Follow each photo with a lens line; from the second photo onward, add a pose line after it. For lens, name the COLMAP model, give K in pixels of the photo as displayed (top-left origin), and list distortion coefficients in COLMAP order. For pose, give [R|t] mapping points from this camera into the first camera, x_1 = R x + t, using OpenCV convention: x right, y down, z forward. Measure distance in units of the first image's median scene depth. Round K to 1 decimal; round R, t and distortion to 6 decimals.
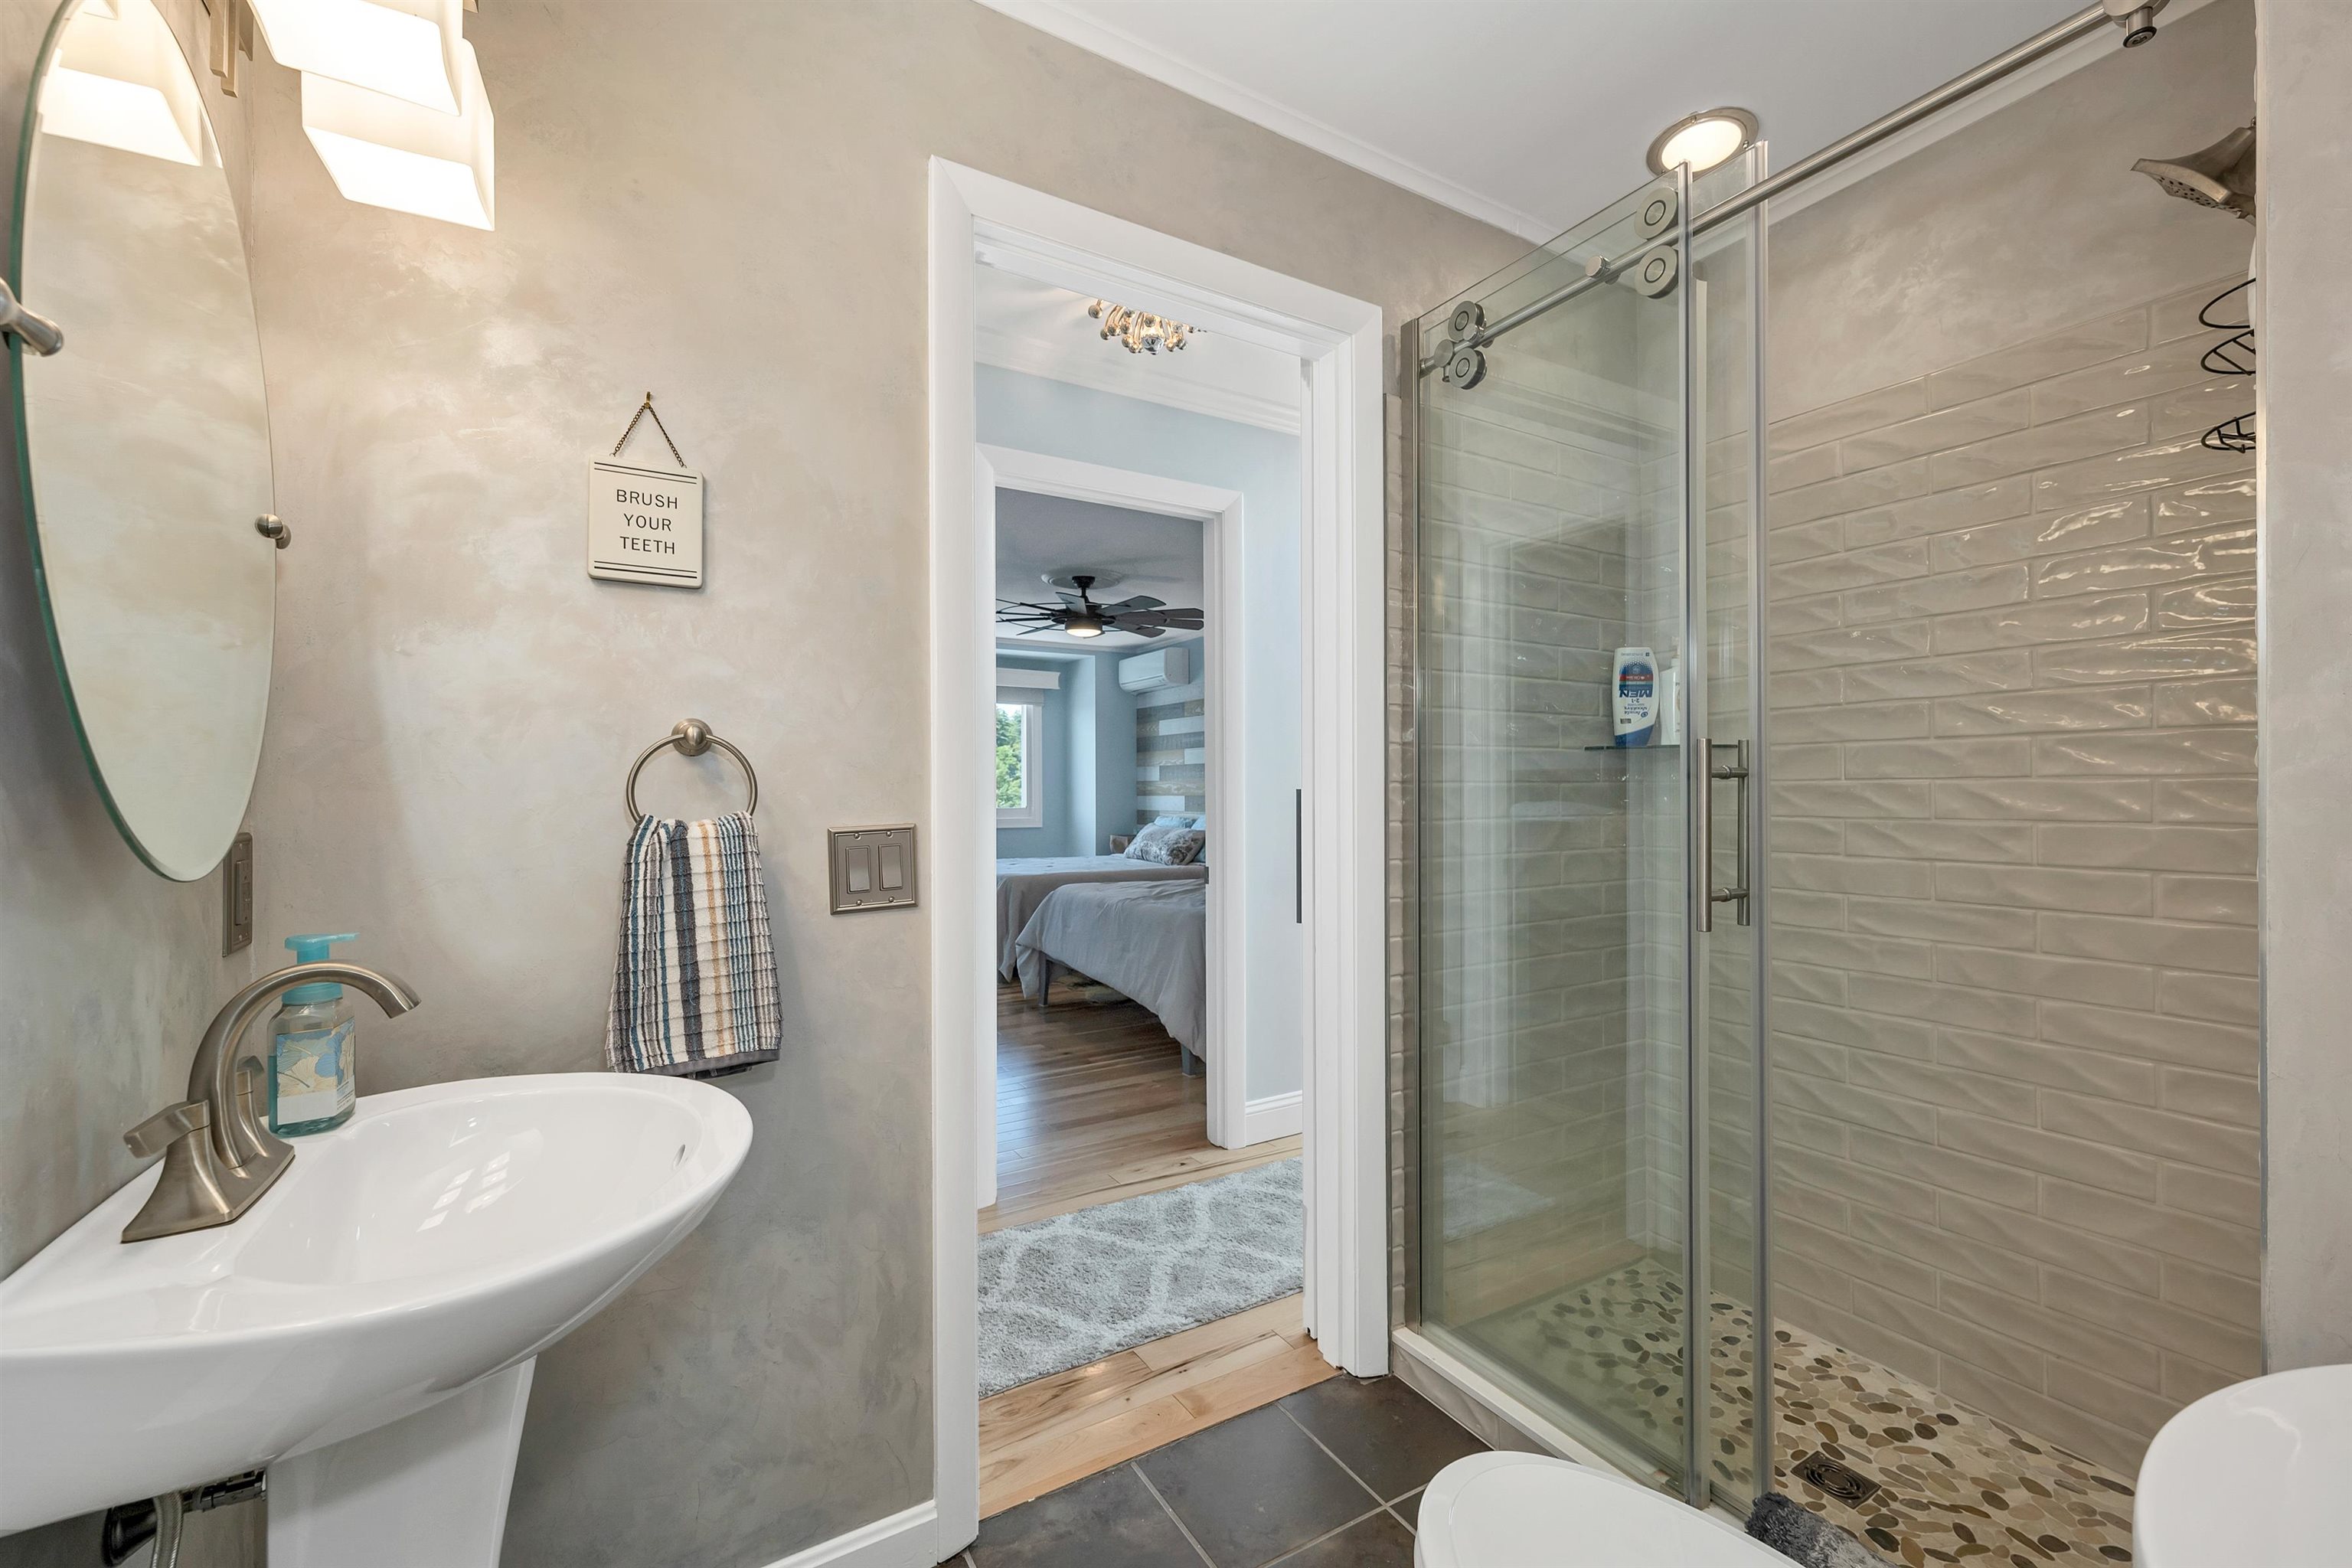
lens RADIAL K [[970.0, 0, 1182.4], [0, 970.0, 790.3], [0, 0, 1]] dist [0.006302, -0.002755]
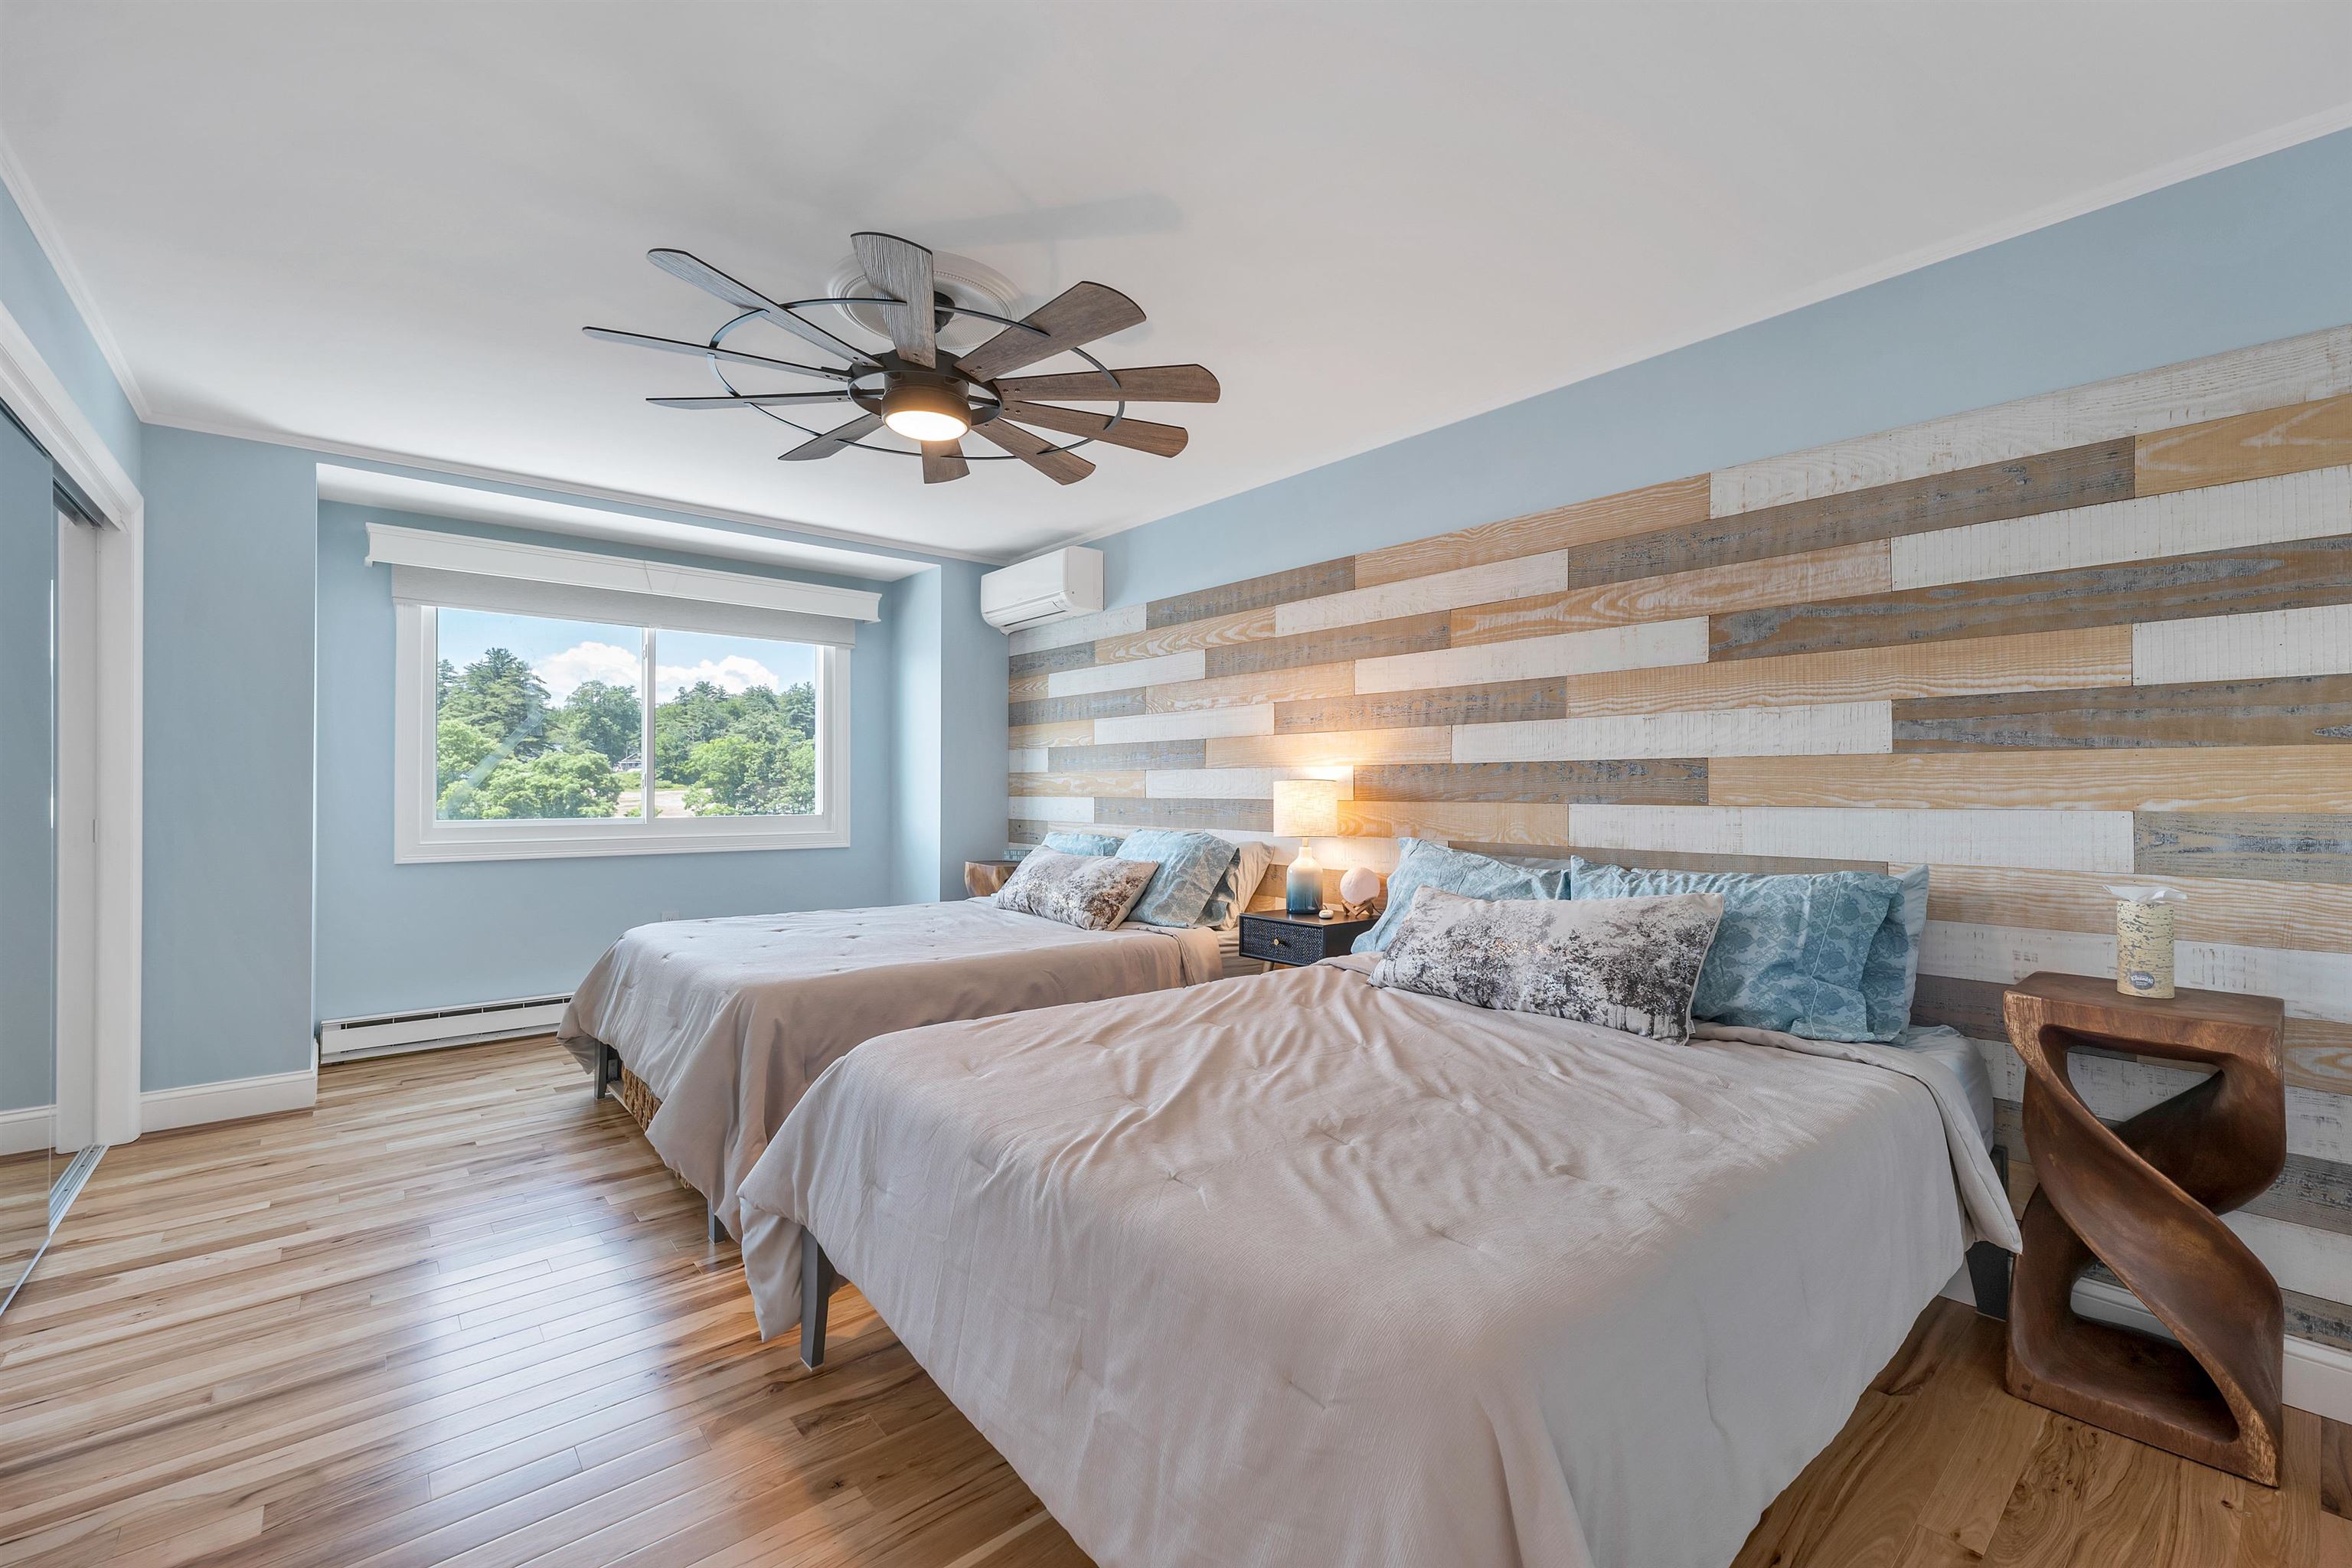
lens RADIAL K [[970.0, 0, 1179.7], [0, 970.0, 783.3], [0, 0, 1]] dist [0.006302, -0.002755]
pose [[0.986413, 0.006524, 0.164154, -0.044439], [-0.006140, 0.999977, -0.002848, -0.001739], [-0.164169, 0.001802, 0.986431, 0.406101]]
